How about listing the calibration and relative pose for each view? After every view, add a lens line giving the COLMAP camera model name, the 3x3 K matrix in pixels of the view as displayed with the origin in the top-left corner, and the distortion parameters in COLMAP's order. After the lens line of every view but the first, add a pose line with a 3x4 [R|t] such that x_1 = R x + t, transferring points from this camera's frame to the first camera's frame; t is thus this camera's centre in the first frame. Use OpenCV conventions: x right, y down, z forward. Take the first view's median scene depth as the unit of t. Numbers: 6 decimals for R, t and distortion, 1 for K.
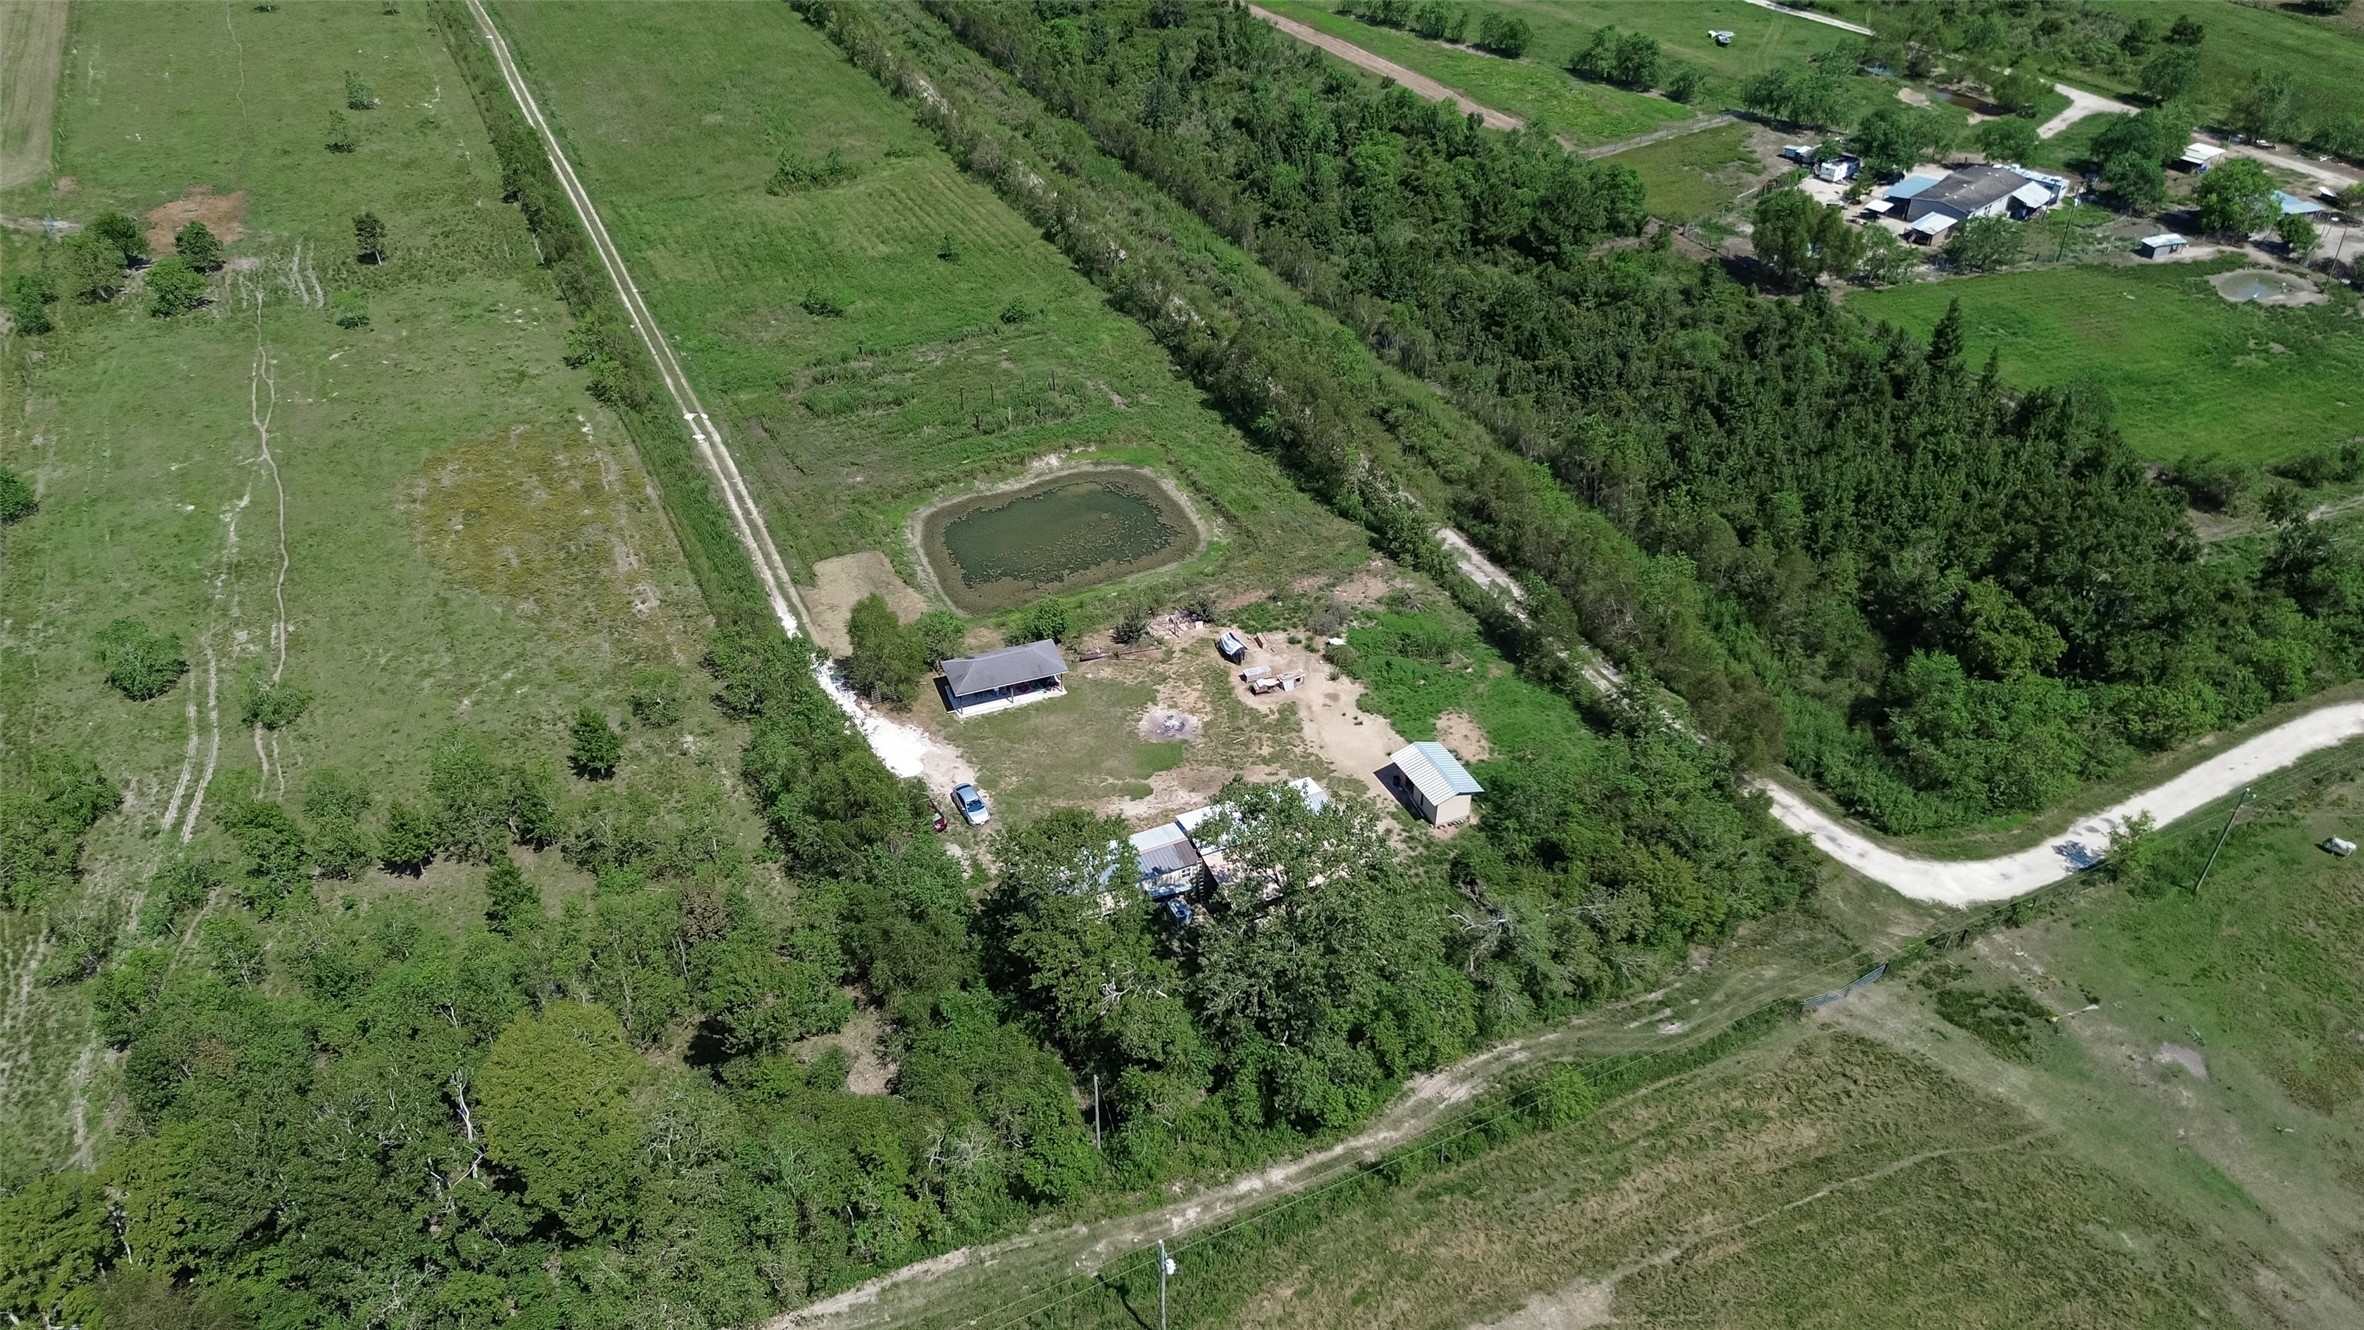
lens RADIAL K [[1679.1, 0, 1180.9], [0, 1679.1, 669.6], [0, 0, 1]] dist [0.069948, -0.068672]
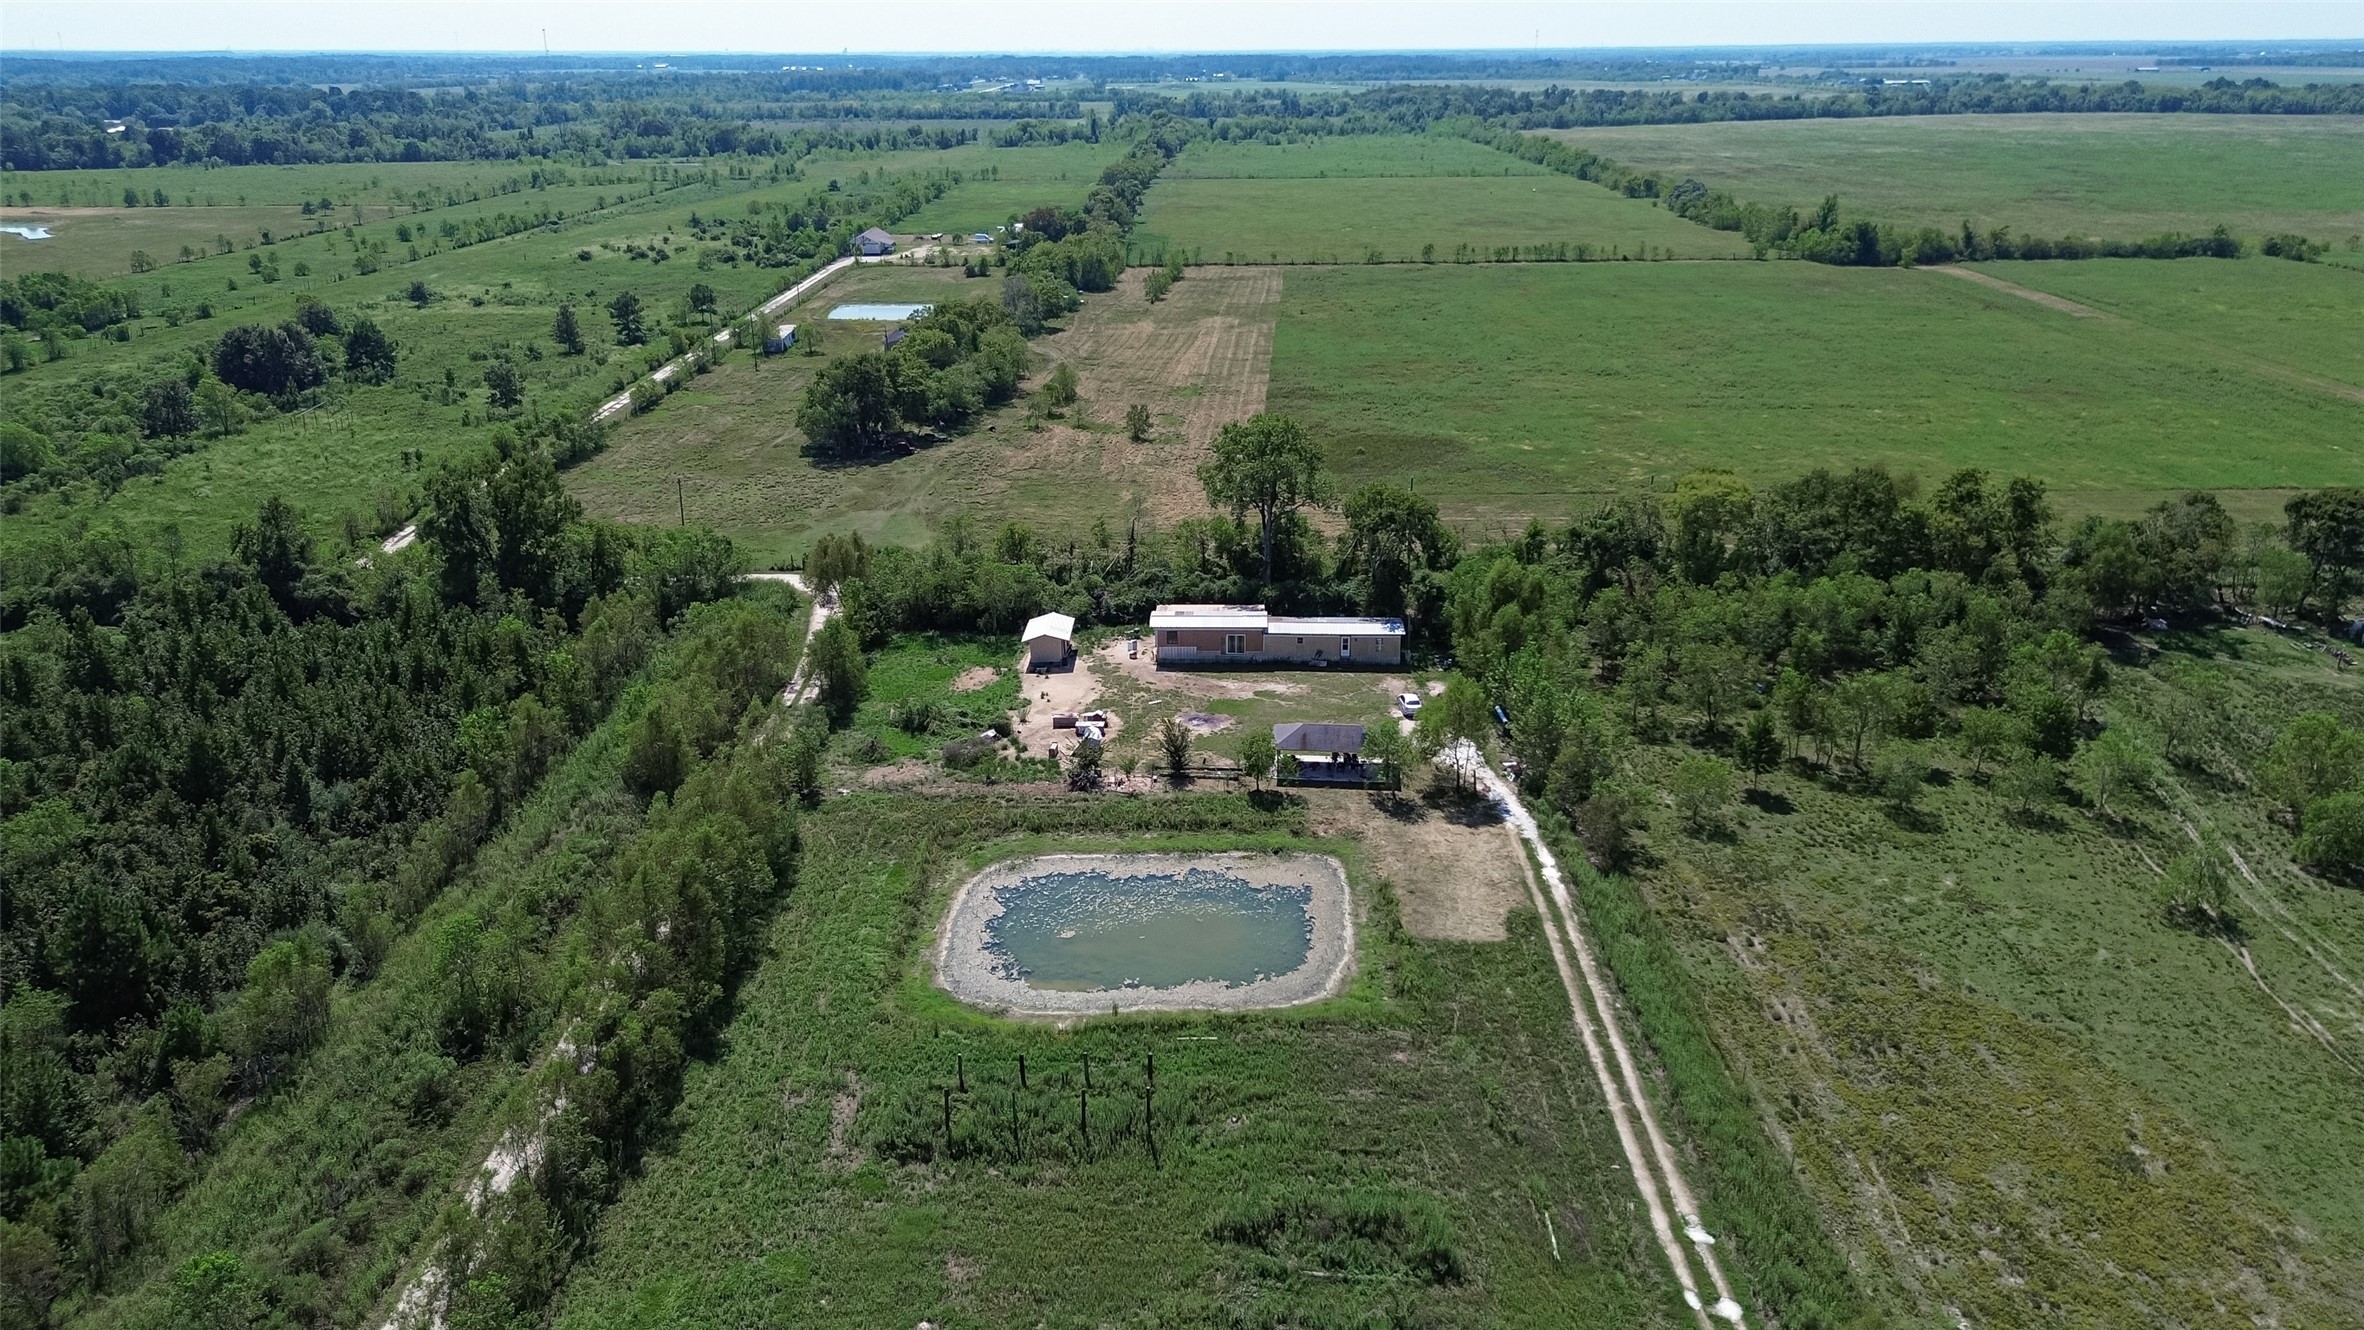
lens RADIAL K [[1679.1, 0, 1180.9], [0, 1679.1, 669.6], [0, 0, 1]] dist [0.069948, -0.068672]
pose [[-0.900105, -0.143482, 0.411369, -0.363065], [0.263448, 0.572778, 0.776222, -0.691388], [-0.346996, 0.807056, -0.477760, 1.275659]]
